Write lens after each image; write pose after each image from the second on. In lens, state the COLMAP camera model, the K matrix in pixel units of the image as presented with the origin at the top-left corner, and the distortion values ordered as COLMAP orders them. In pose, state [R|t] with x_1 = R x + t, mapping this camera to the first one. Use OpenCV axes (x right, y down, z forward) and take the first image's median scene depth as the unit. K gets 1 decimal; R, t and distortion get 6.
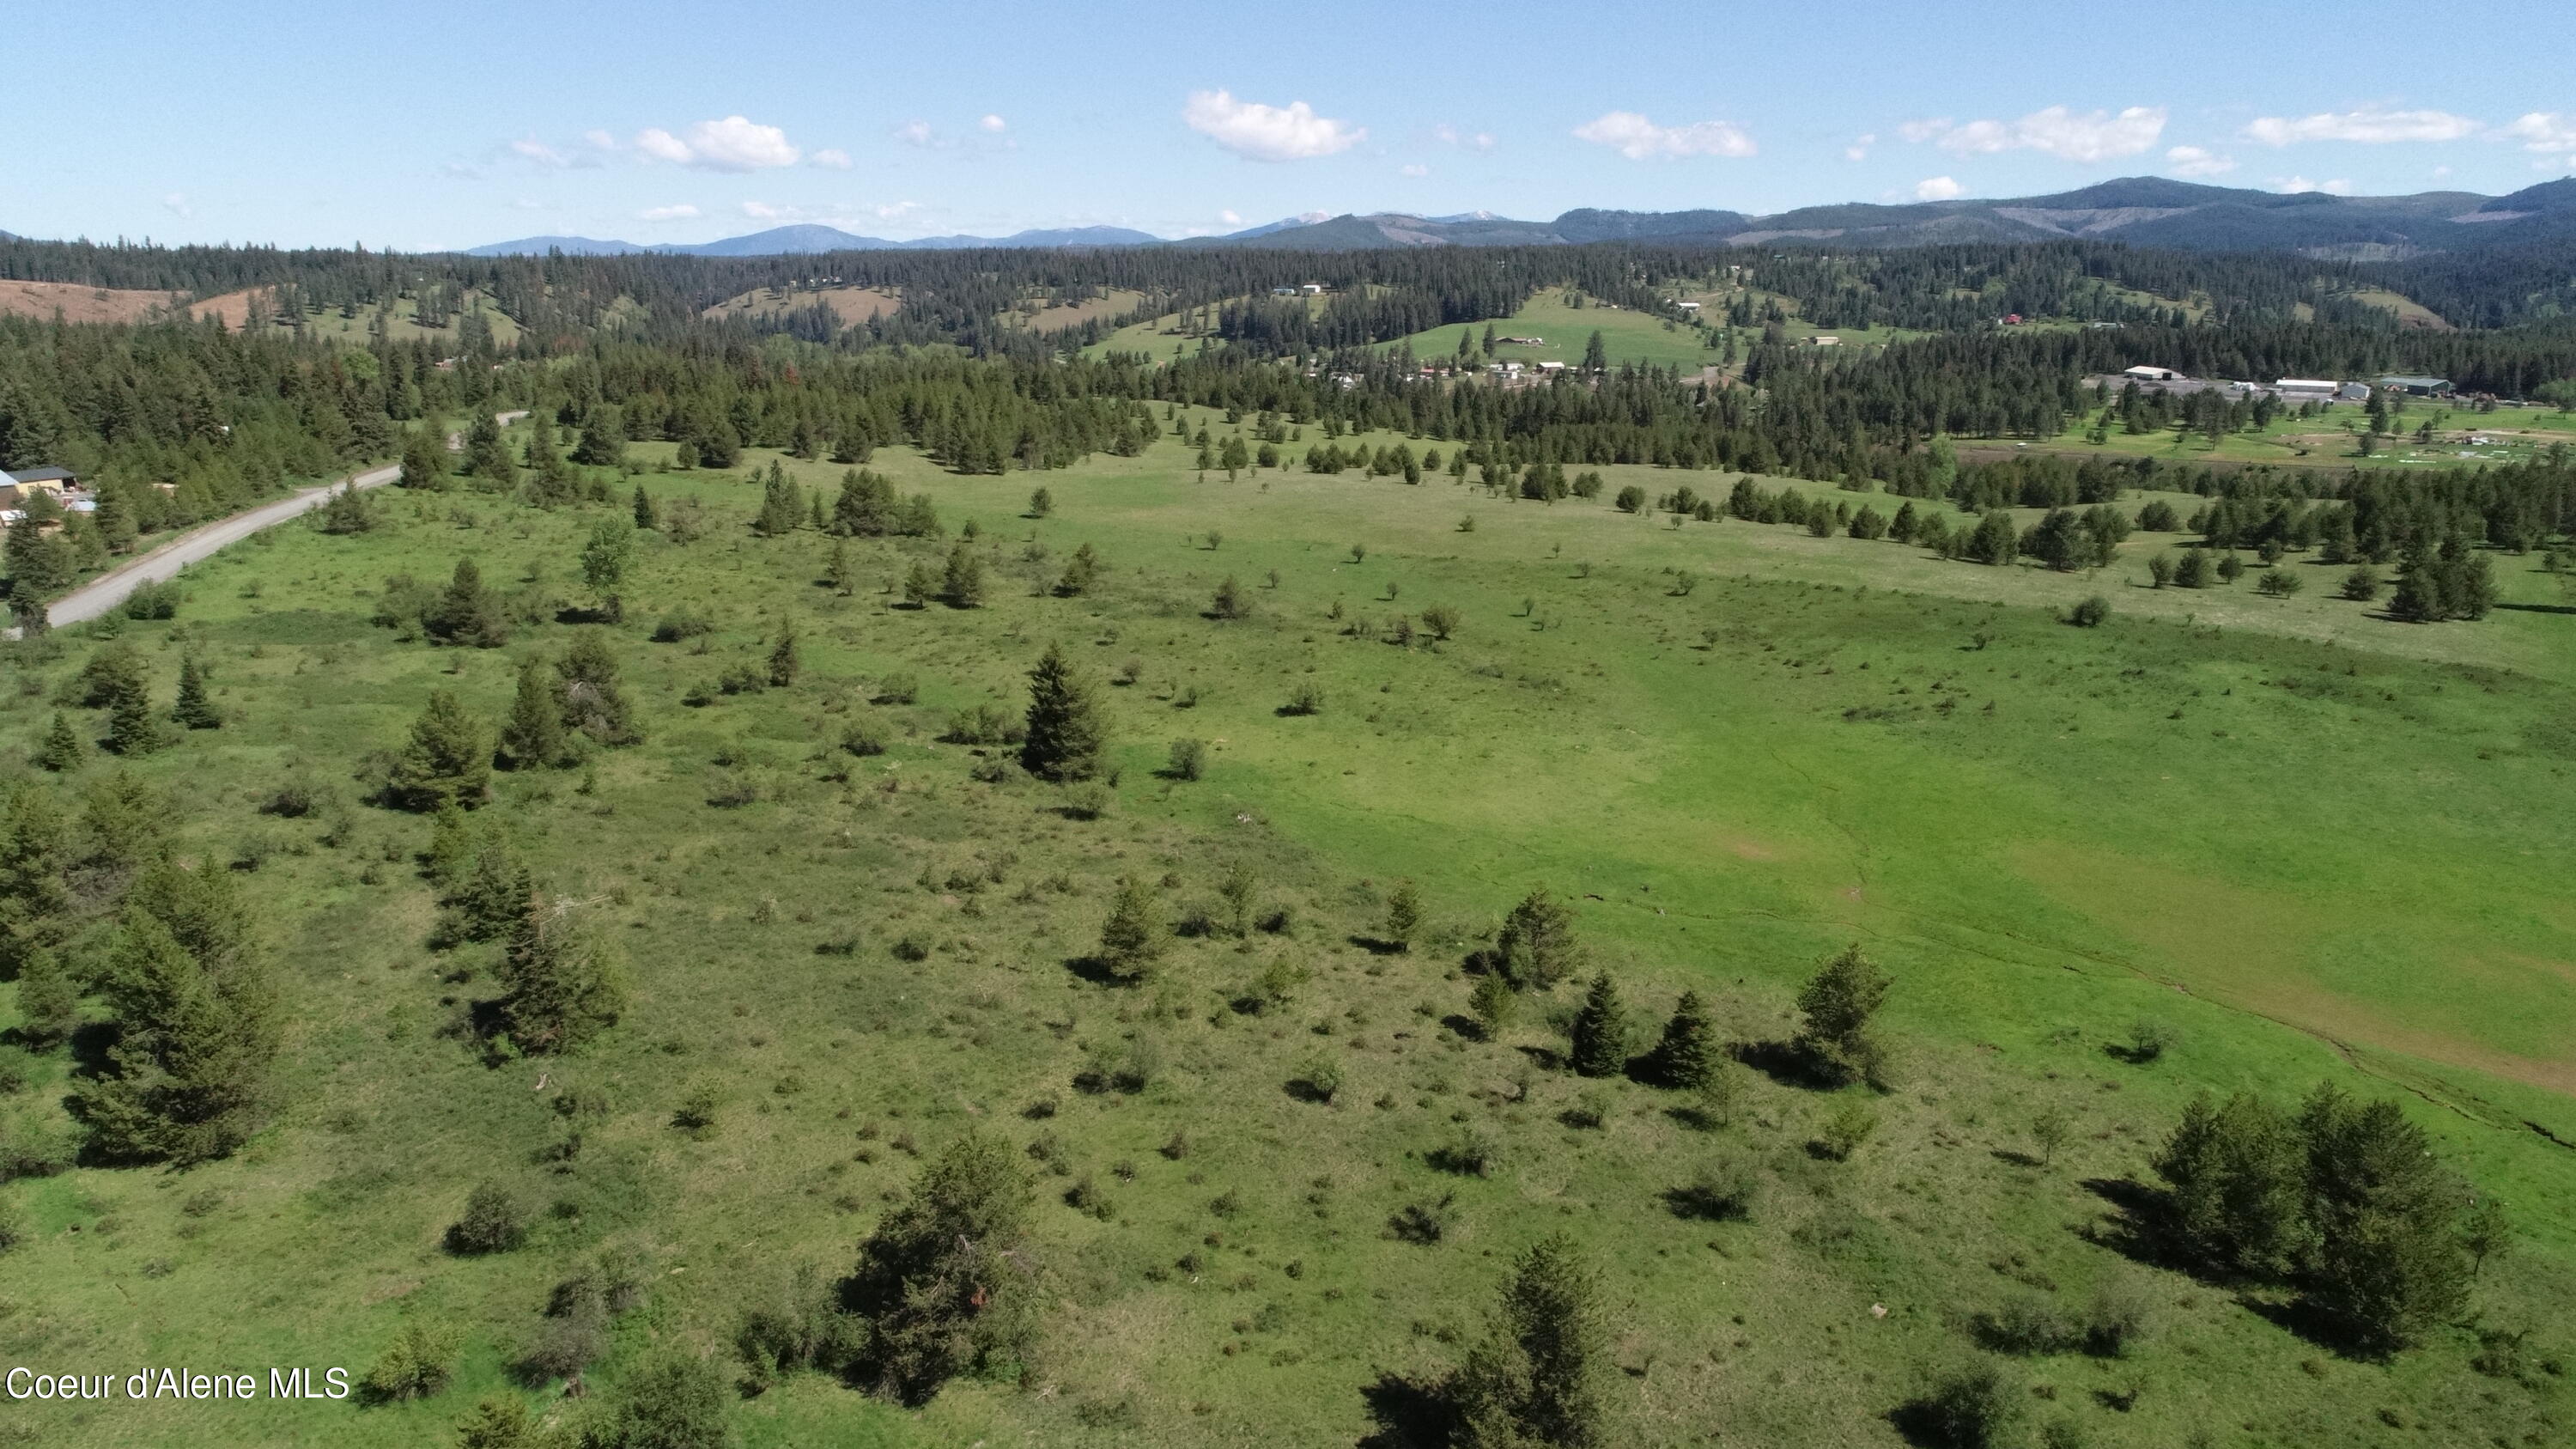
lens RADIAL K [[1688.3, 0, 1295.1], [0, 1688.3, 671.3], [0, 0, 1]] dist [-0.007875, -0.001674]
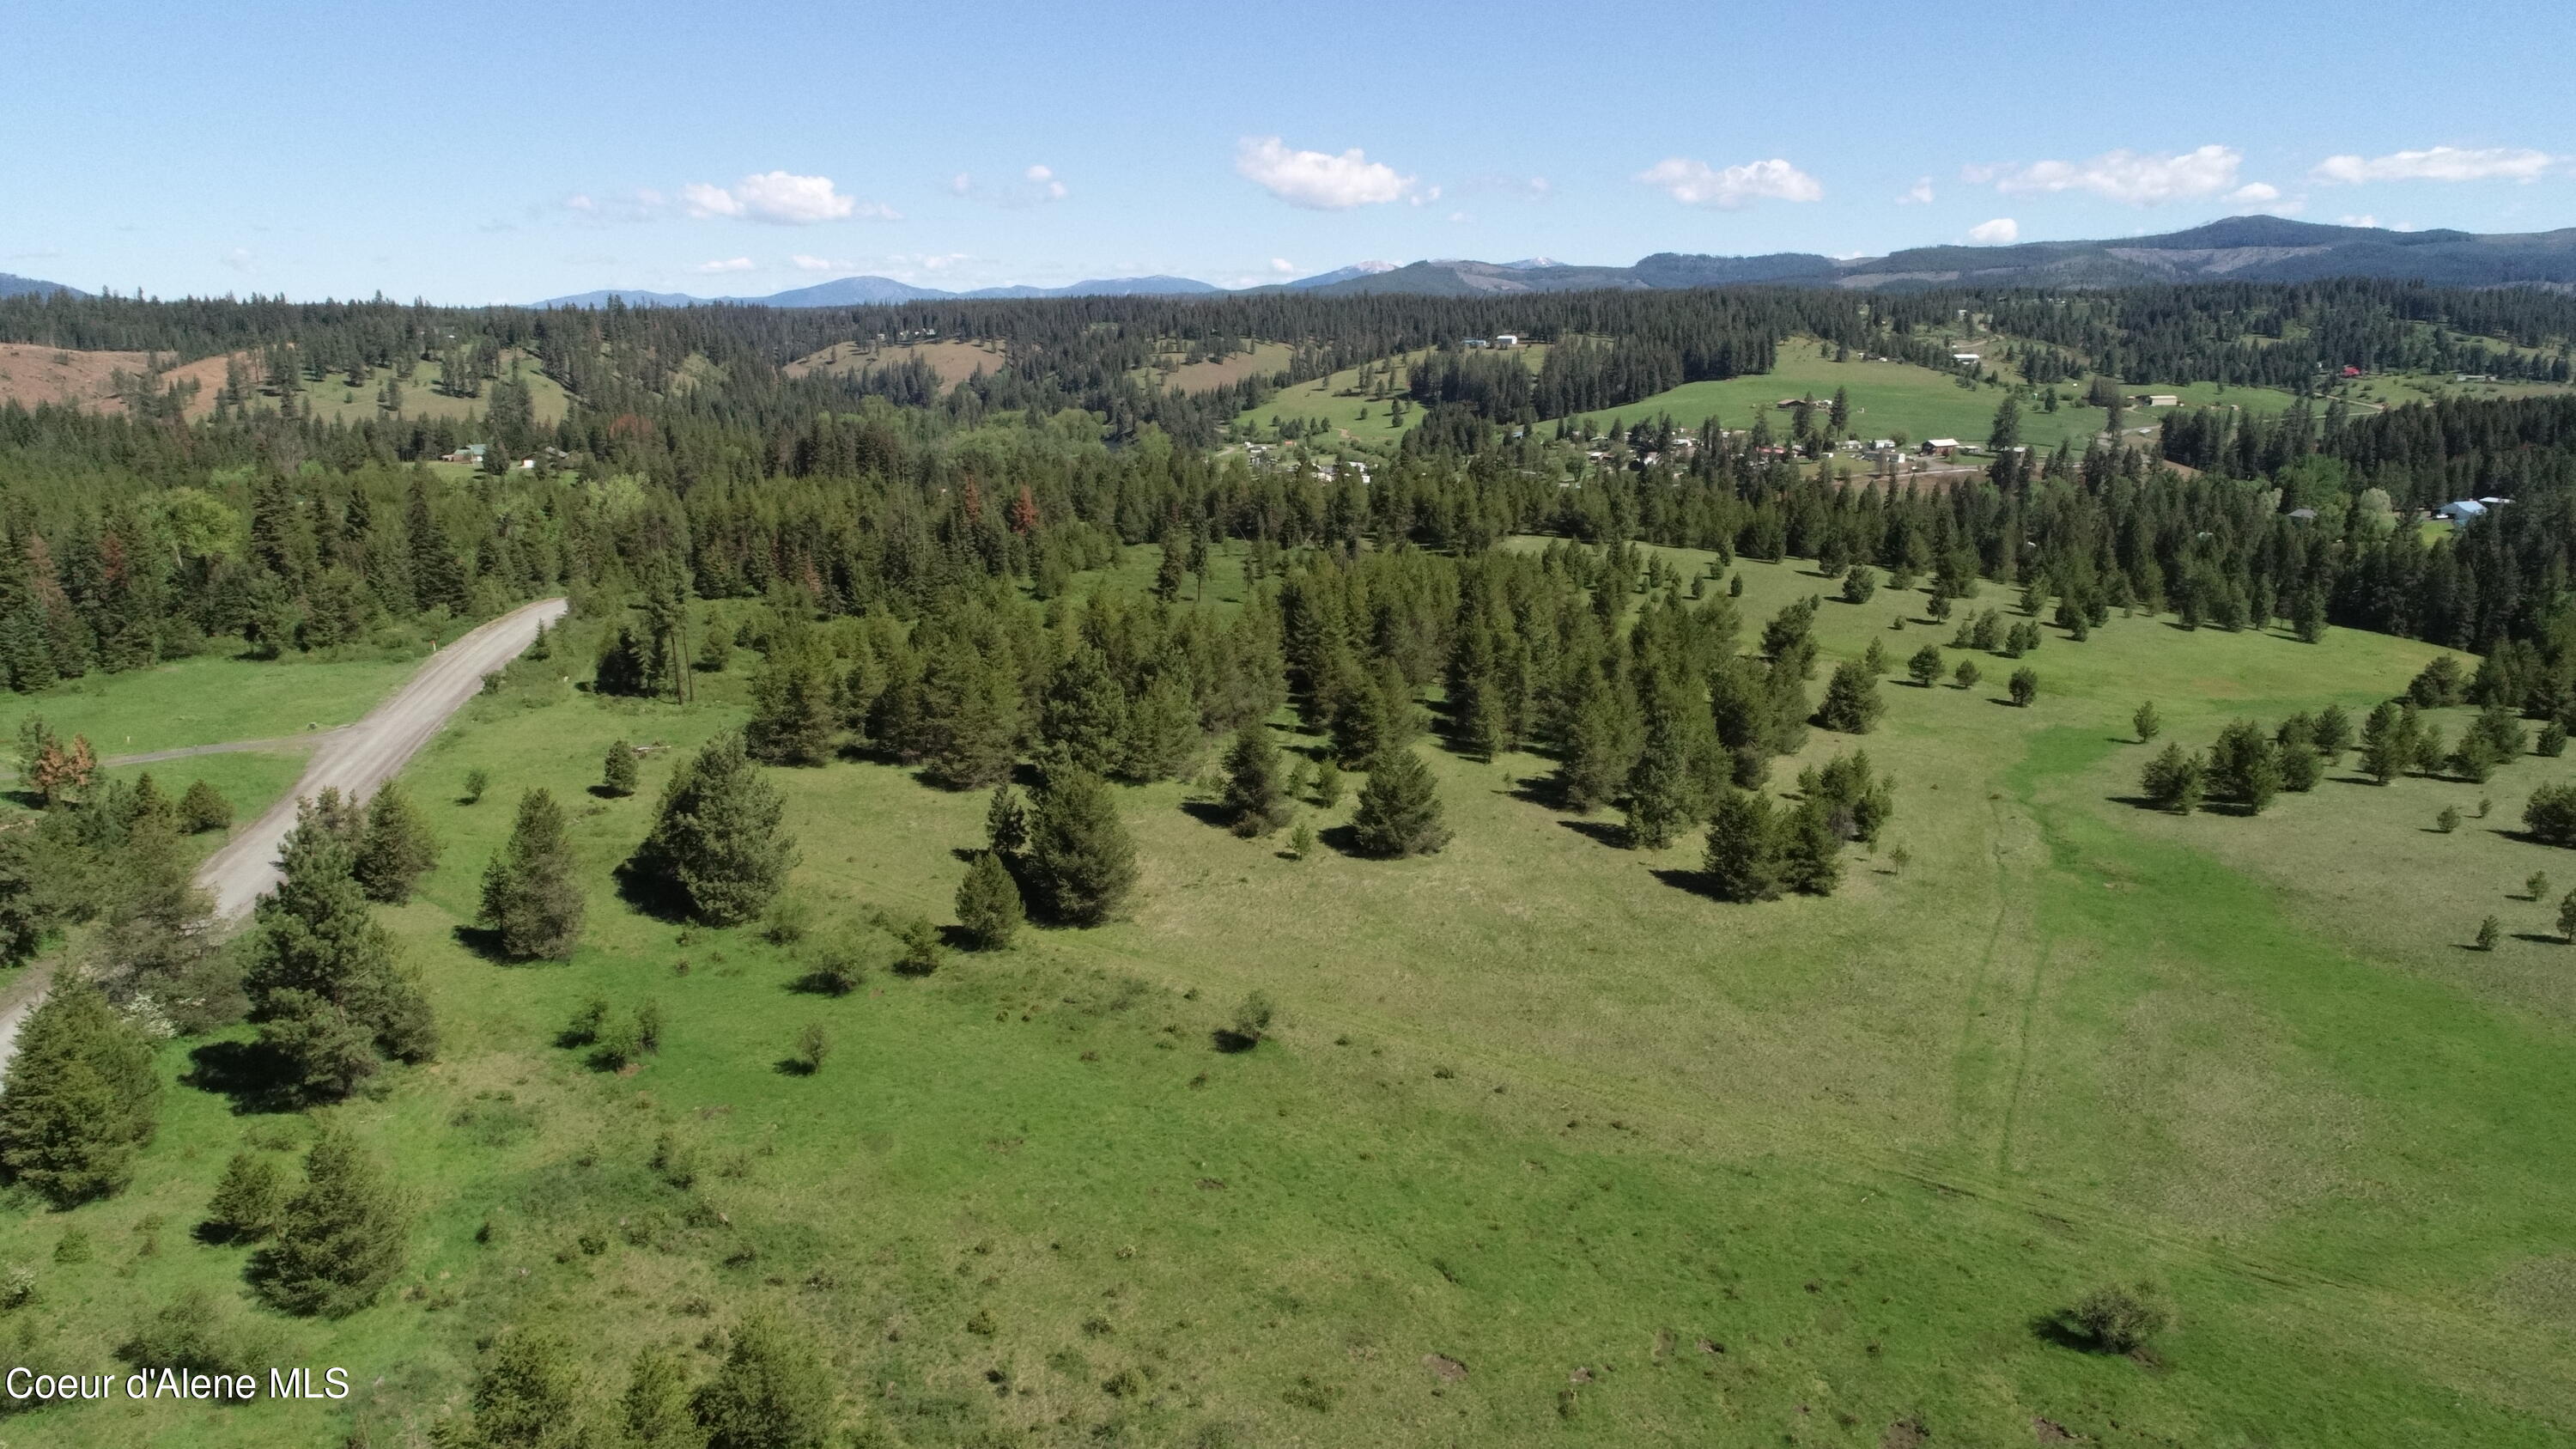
lens RADIAL K [[1688.3, 0, 1295.4], [0, 1688.3, 732.2], [0, 0, 1]] dist [-0.007875, -0.001674]
pose [[0.999485, 0.000555, -0.032095, -0.066919], [-0.000329, 0.999975, 0.007049, -0.037259], [0.032098, -0.007035, 0.999460, 0.156289]]
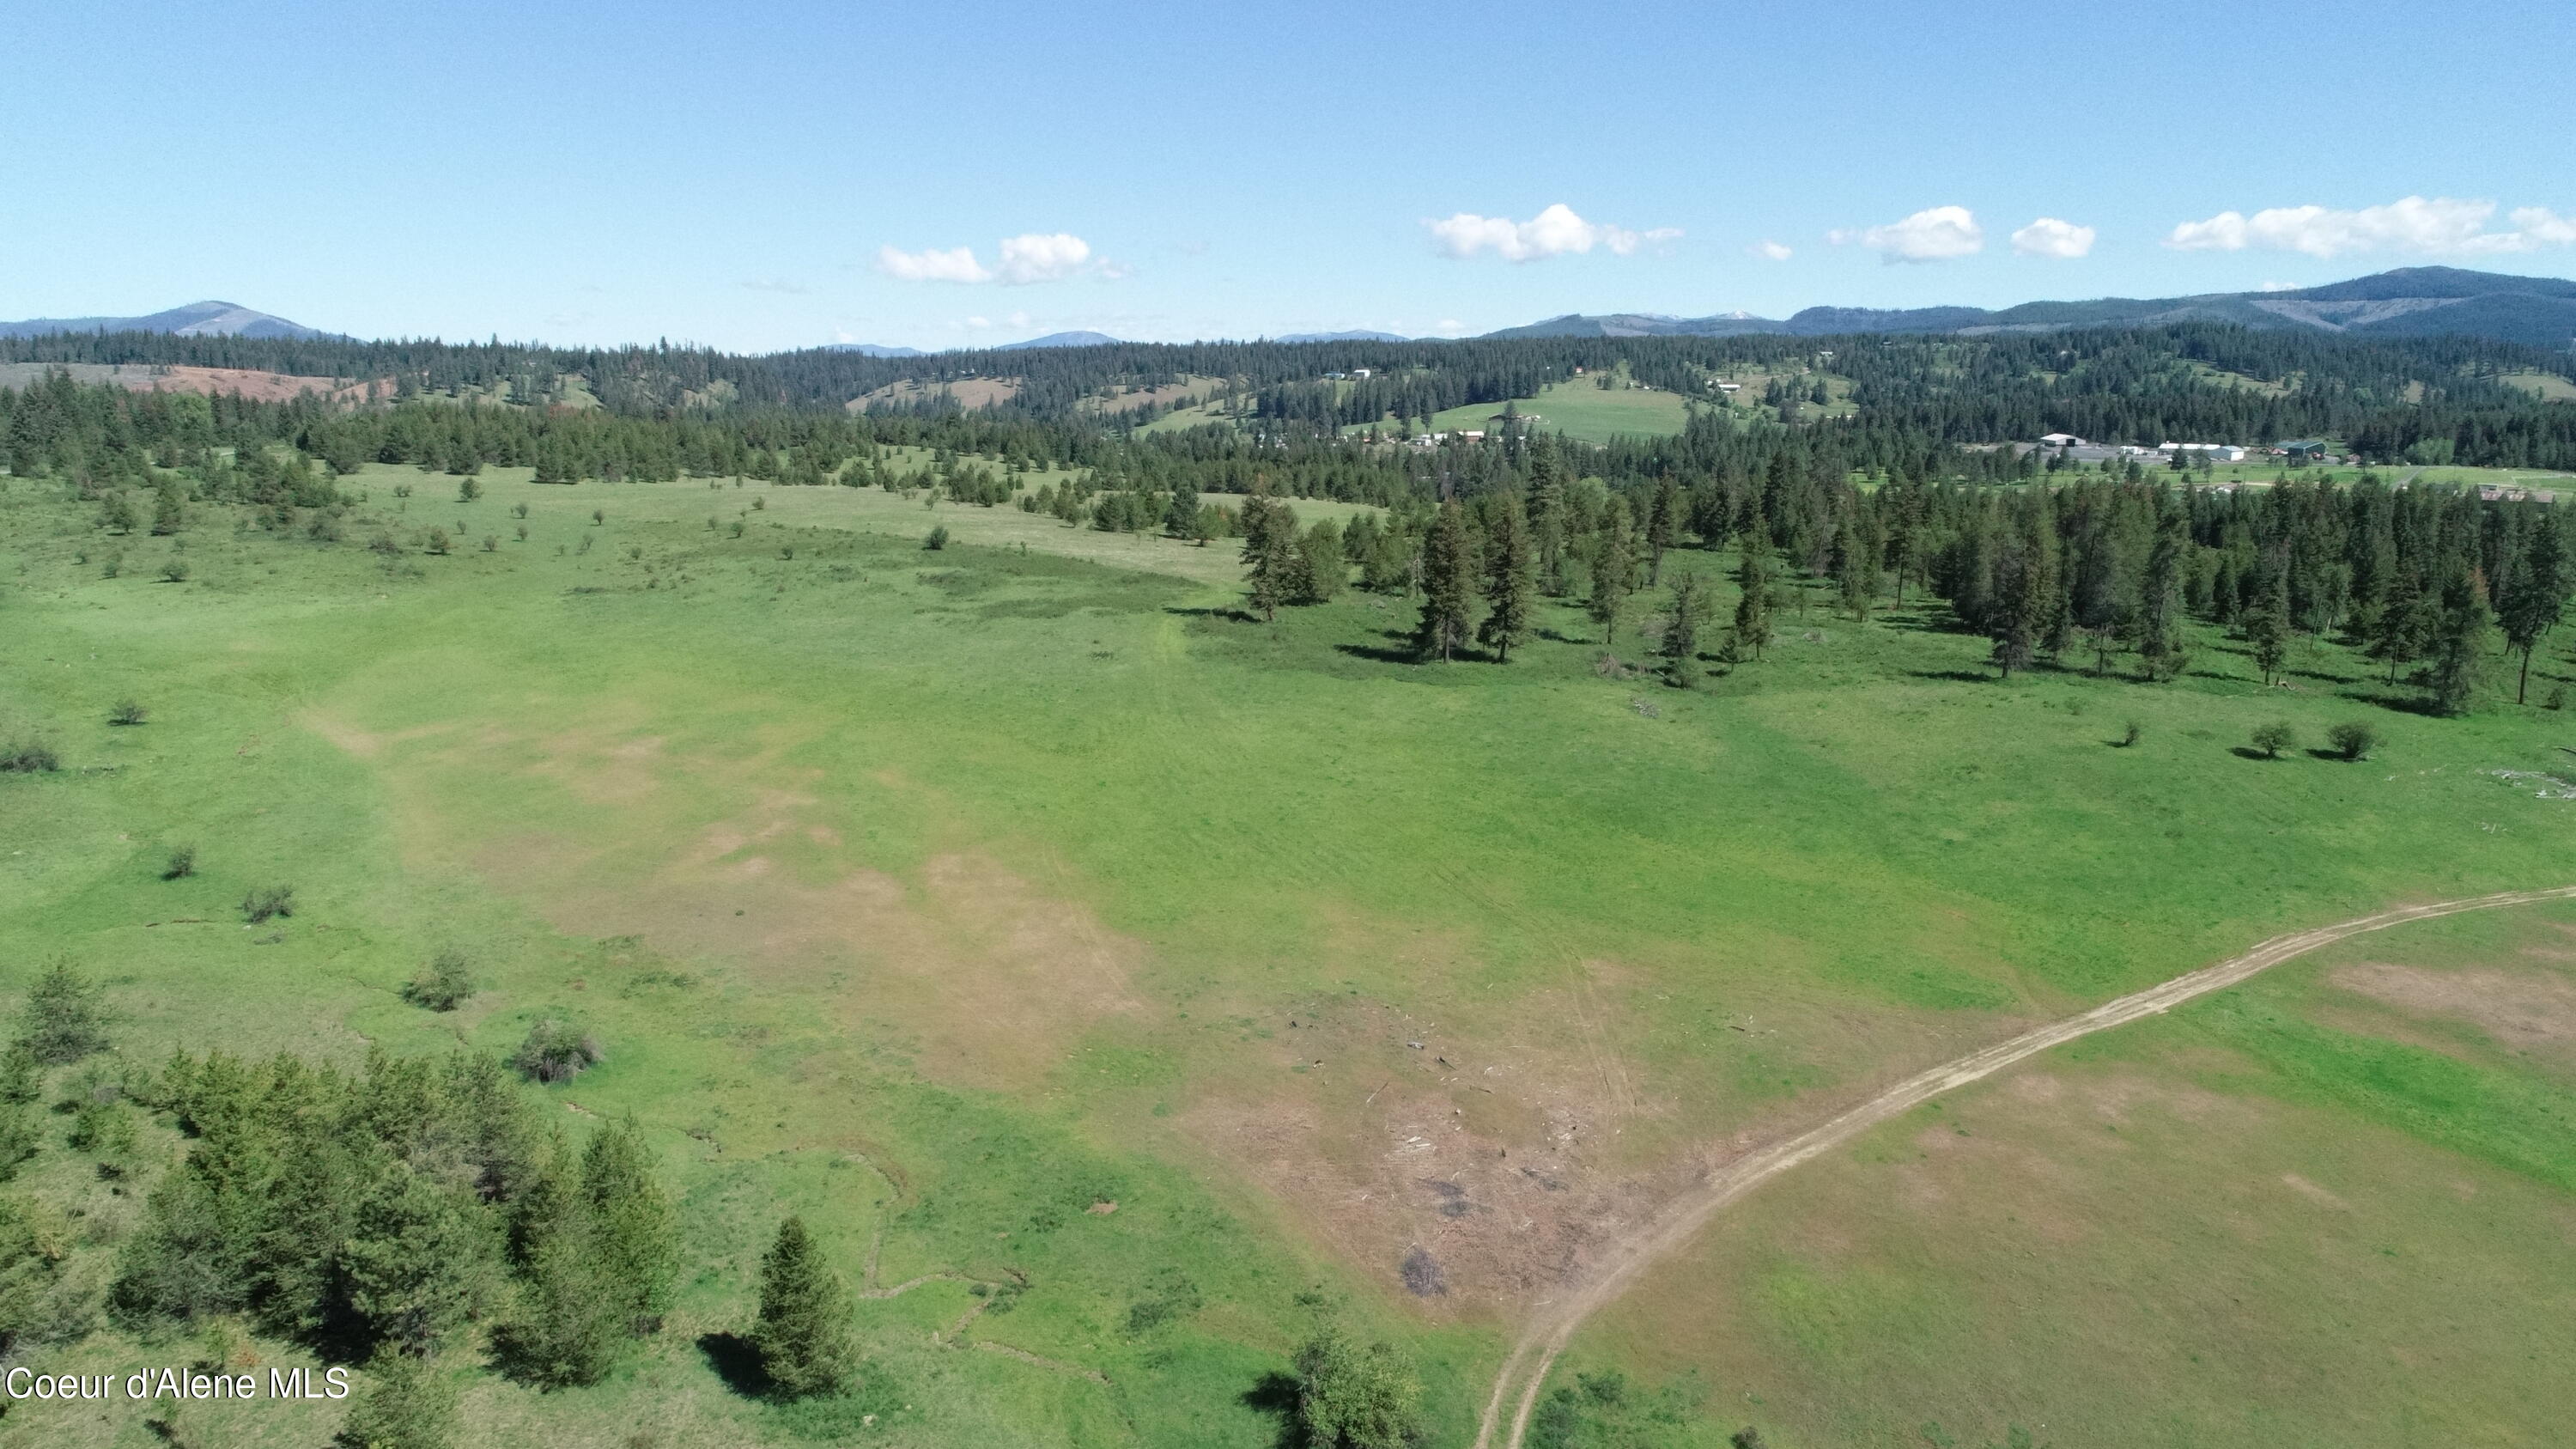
lens RADIAL K [[1688.3, 0, 1297.5], [0, 1688.3, 643.6], [0, 0, 1]] dist [-0.007875, -0.001674]
pose [[0.988974, 0.017500, -0.147053, 0.124986], [-0.028359, 0.996996, -0.072073, 0.016698], [0.145349, 0.075449, 0.986499, -0.025334]]
